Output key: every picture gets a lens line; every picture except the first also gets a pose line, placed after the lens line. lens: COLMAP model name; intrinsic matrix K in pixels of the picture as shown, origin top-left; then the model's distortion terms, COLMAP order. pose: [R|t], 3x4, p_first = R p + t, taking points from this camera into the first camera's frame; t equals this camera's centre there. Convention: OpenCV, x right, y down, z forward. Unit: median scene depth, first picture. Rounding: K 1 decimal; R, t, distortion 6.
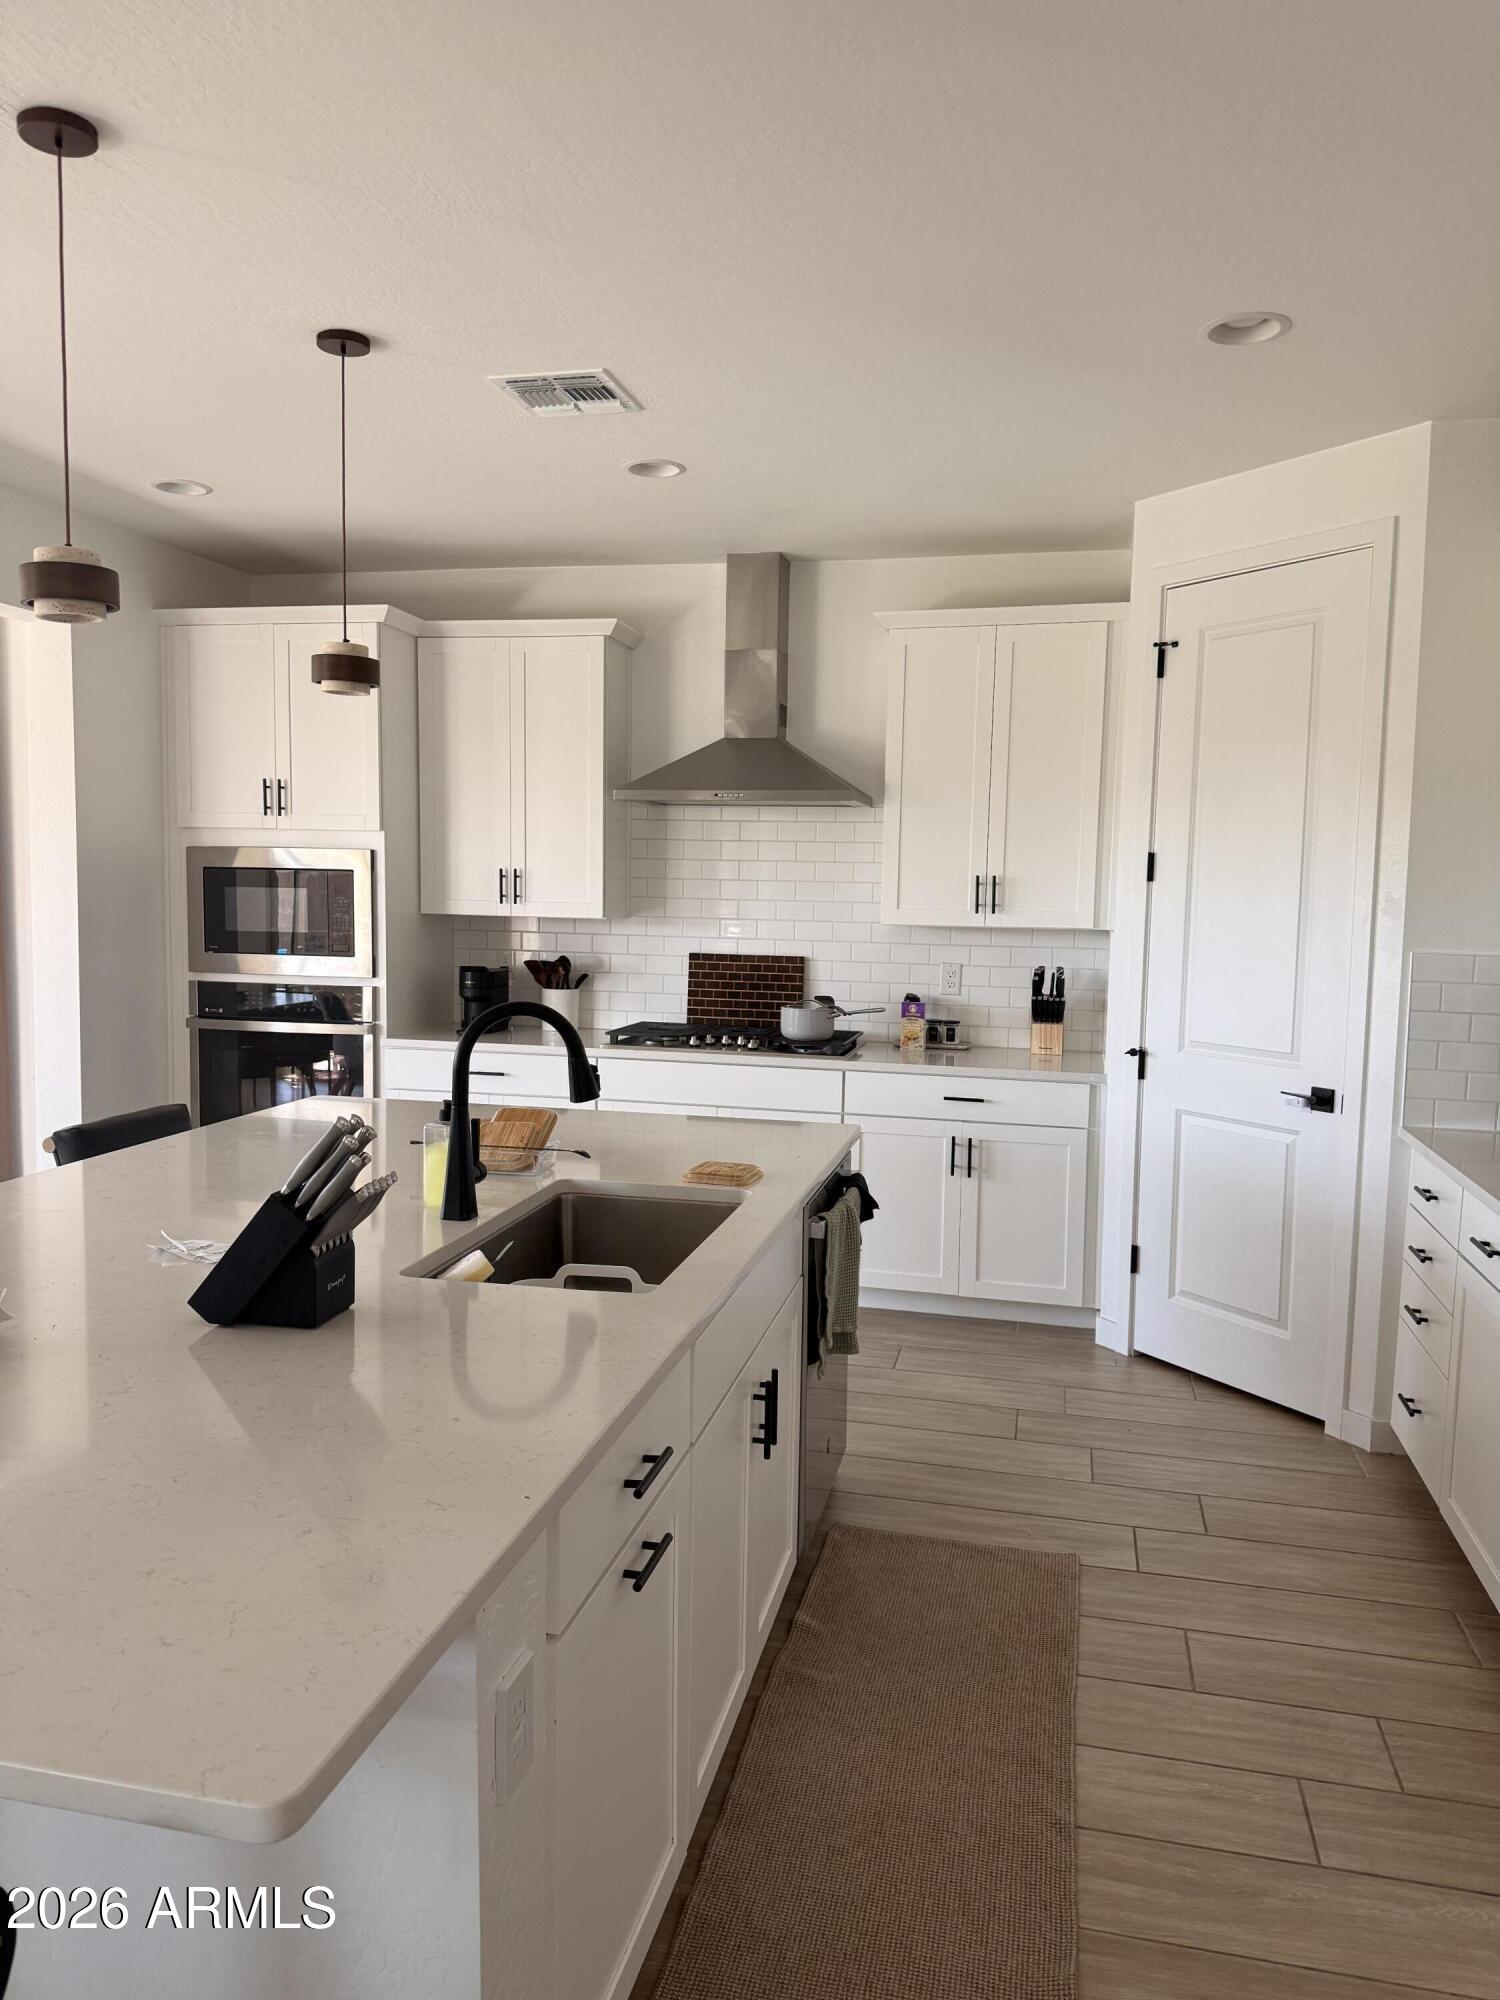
lens RADIAL K [[1417.5, 0, 751.8], [0, 1417.5, 997.8], [0, 0, 1]] dist [-0.010338, -0.006852]
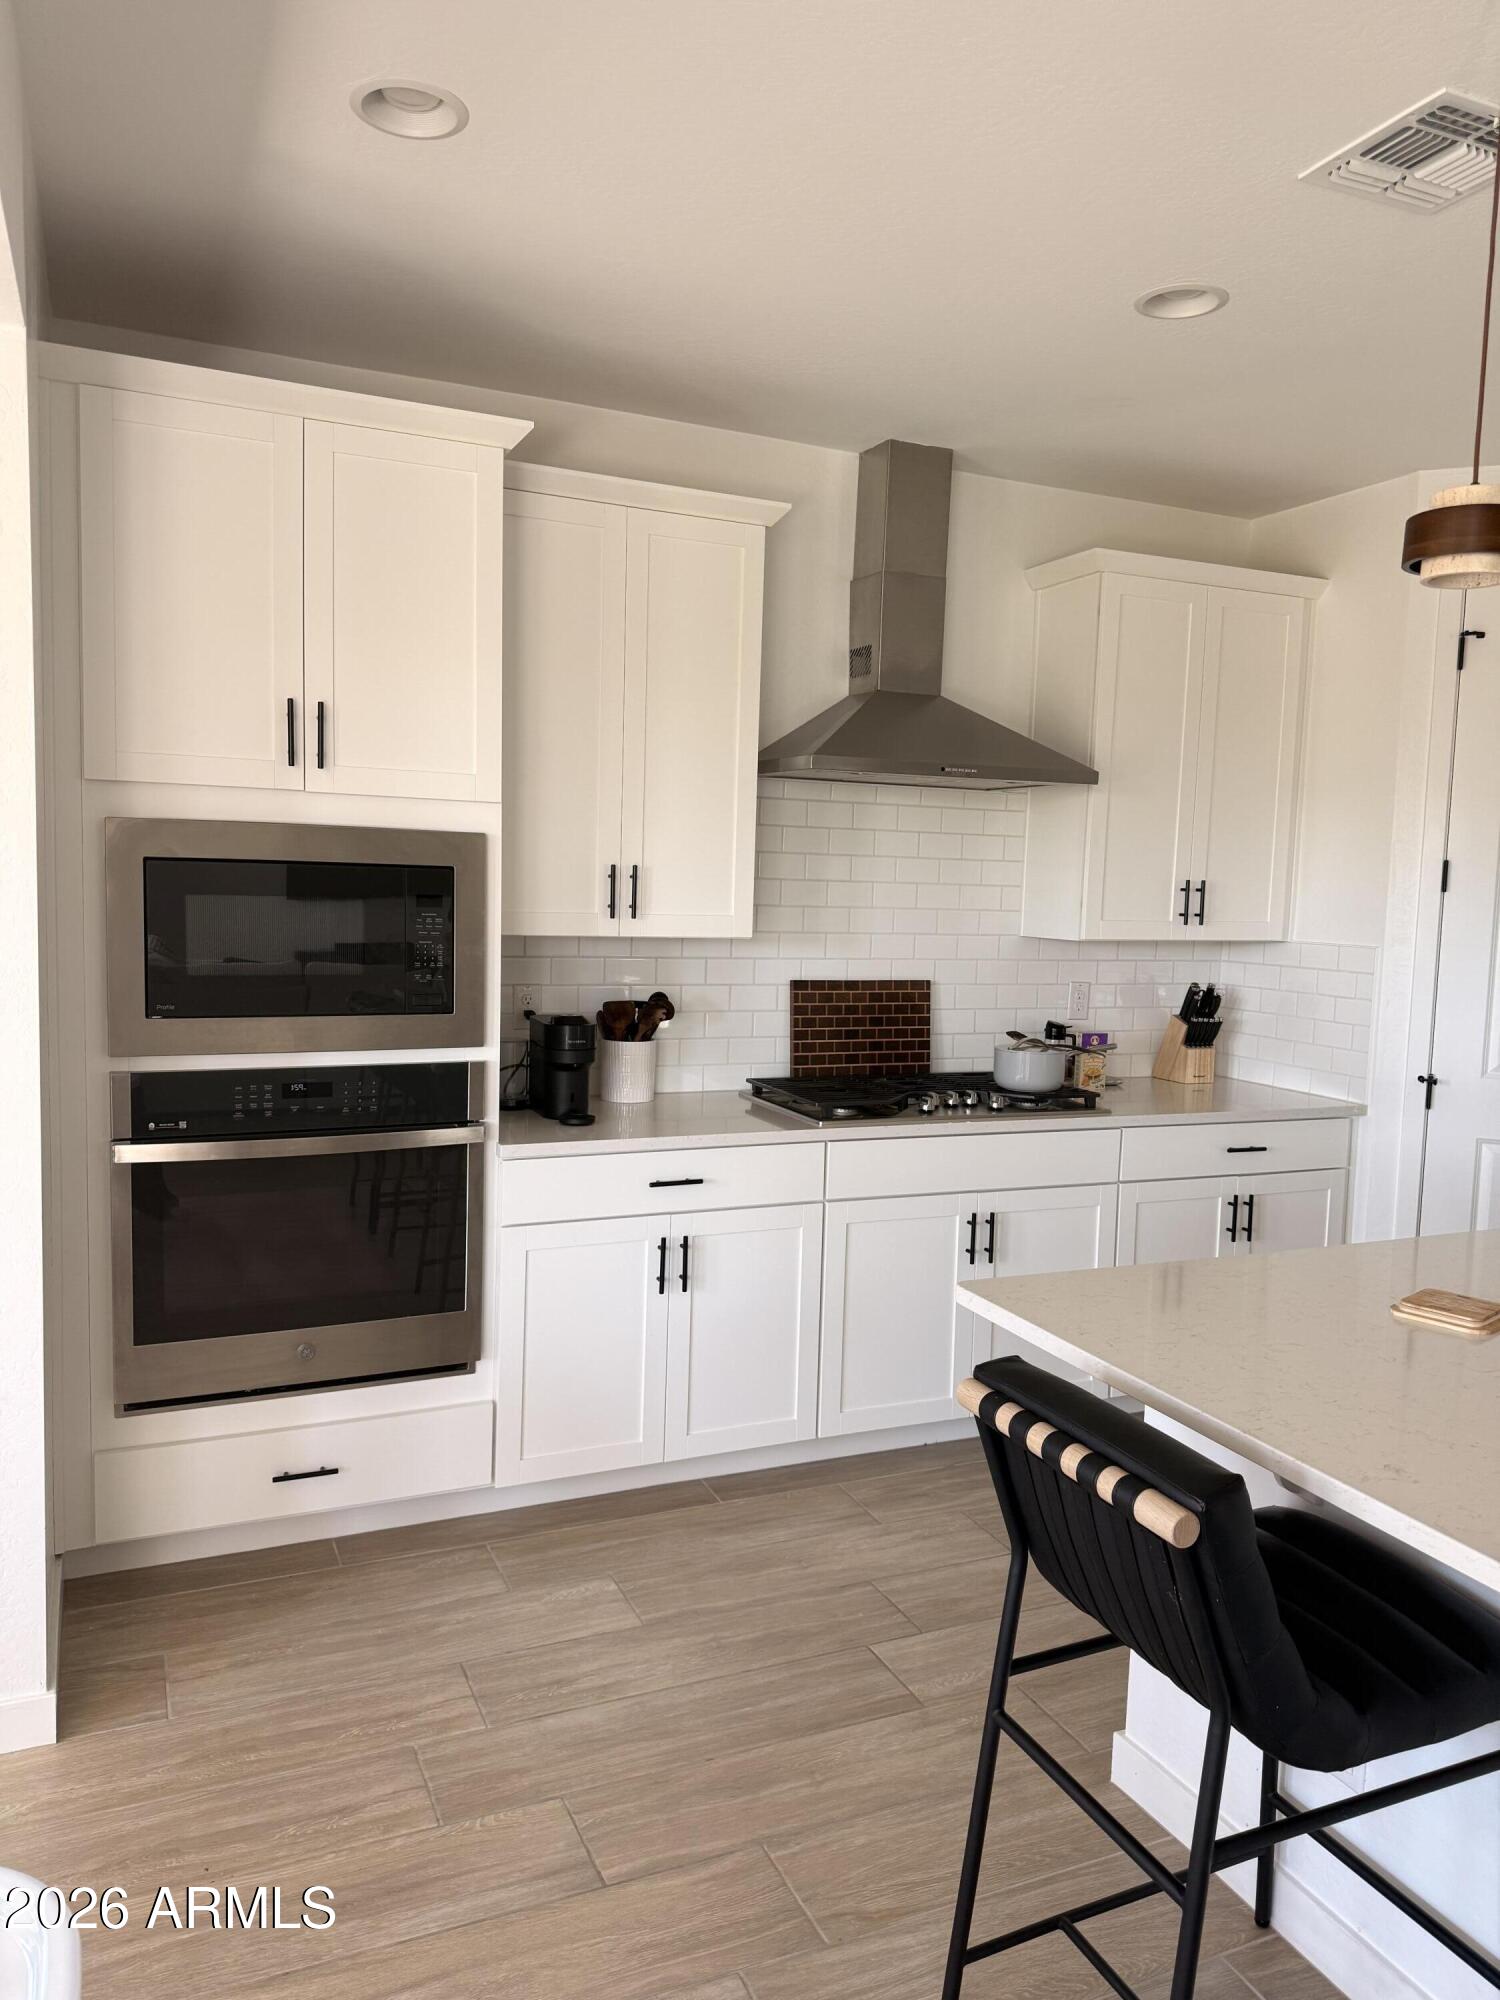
lens RADIAL K [[1417.5, 0, 750.9], [0, 1417.5, 1006.5], [0, 0, 1]] dist [-0.010338, -0.006852]
pose [[0.802882, -0.050371, 0.594006, -0.513072], [0.034050, 0.998672, 0.038663, -0.048700], [-0.595165, -0.010816, 0.803531, 0.438118]]
